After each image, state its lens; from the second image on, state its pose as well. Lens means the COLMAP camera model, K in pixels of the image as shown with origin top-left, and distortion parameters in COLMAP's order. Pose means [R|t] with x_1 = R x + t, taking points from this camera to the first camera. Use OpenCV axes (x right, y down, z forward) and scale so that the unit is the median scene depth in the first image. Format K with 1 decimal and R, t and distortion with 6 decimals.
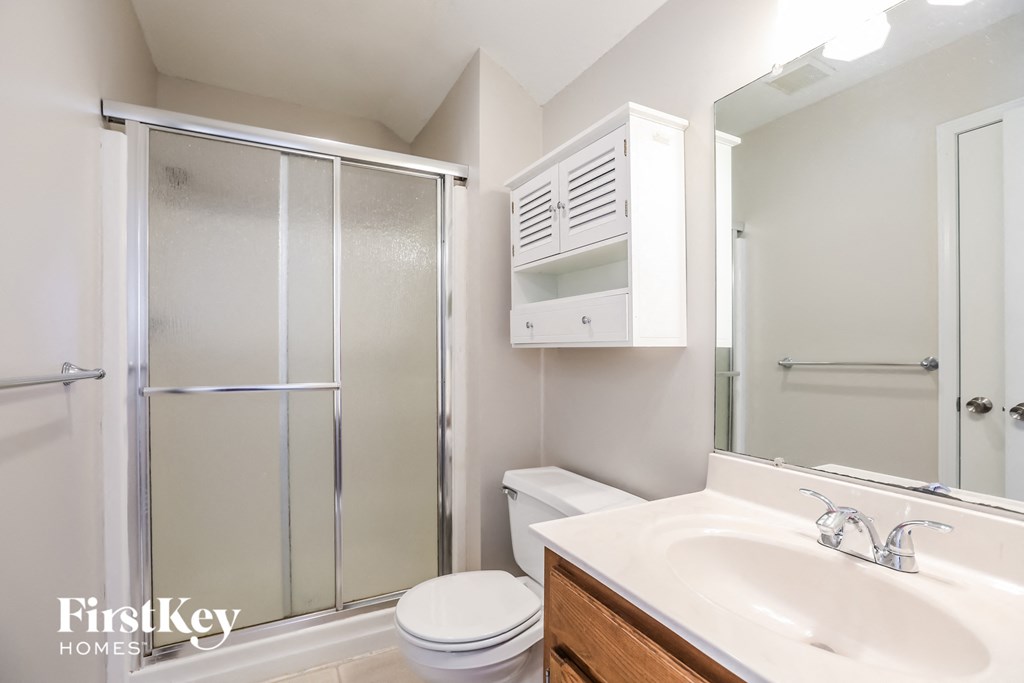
lens RADIAL K [[460.7, 0, 507.7], [0, 460.7, 338.0], [0, 0, 1]] dist [-0.053393, 0.025071]
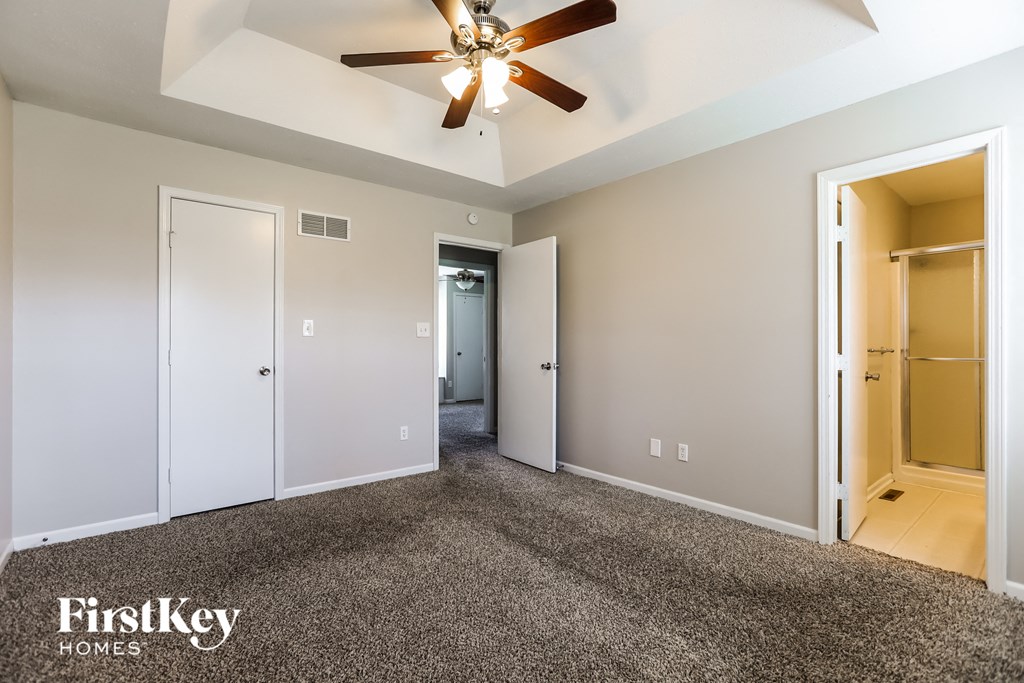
lens RADIAL K [[460.7, 0, 507.7], [0, 460.7, 338.0], [0, 0, 1]] dist [-0.053393, 0.025071]
pose [[0.144121, -0.002639, -0.989557, 1.454343], [0.003932, 0.999990, -0.002094, -0.009804], [0.989552, -0.003589, 0.144130, -1.694668]]
